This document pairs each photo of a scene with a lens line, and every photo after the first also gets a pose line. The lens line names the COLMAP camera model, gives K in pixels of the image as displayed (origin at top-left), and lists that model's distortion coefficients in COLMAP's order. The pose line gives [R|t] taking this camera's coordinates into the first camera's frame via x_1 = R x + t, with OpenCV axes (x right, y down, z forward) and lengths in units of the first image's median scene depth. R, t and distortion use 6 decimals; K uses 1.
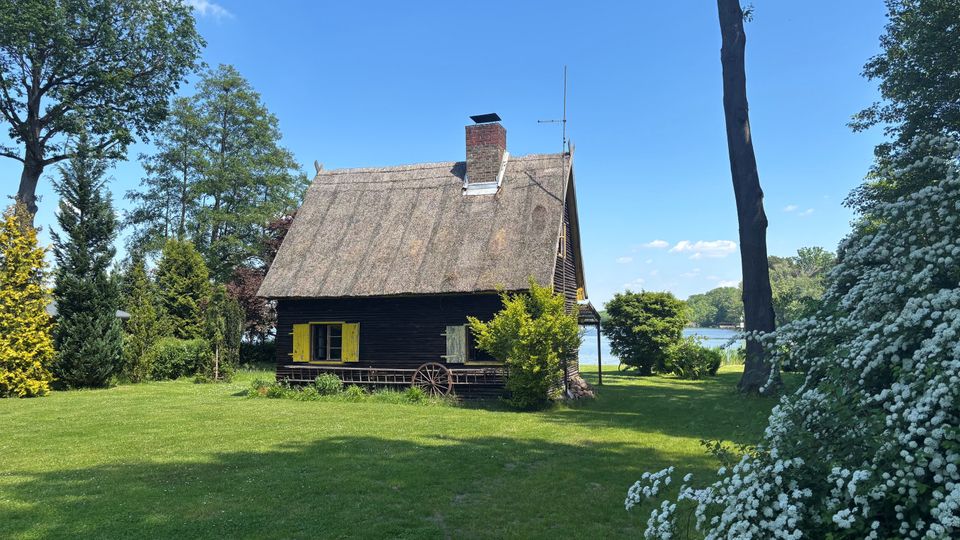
lens RADIAL K [[719.3, 0, 480.0], [0, 719.3, 270.0], [0, 0, 1]] dist [0.076618, -0.103214]
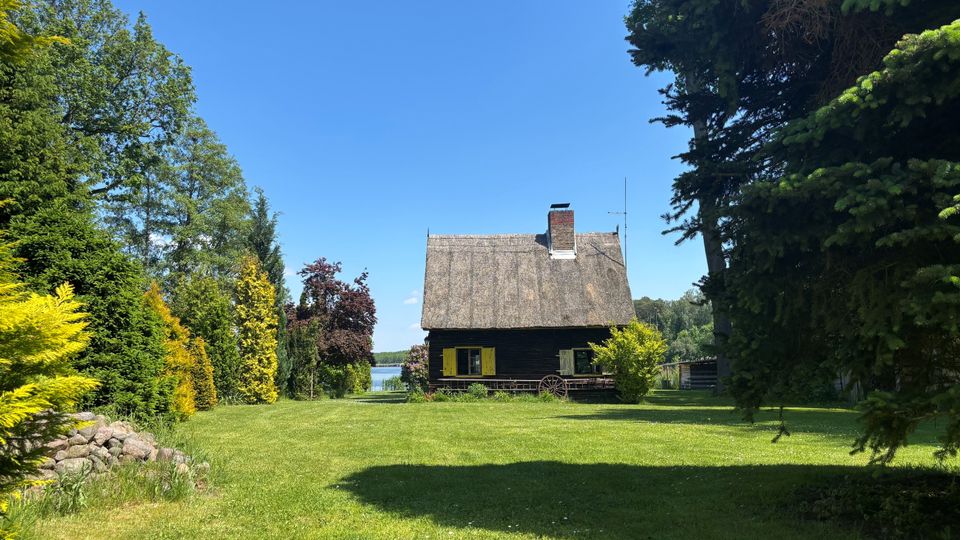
lens RADIAL K [[719.3, 0, 480.0], [0, 719.3, 270.0], [0, 0, 1]] dist [0.076618, -0.103214]
pose [[0.958698, 0.036506, 0.282073, -0.591487], [-0.018967, 0.997727, -0.064659, 0.013832], [-0.283793, 0.056638, 0.957212, -0.339839]]
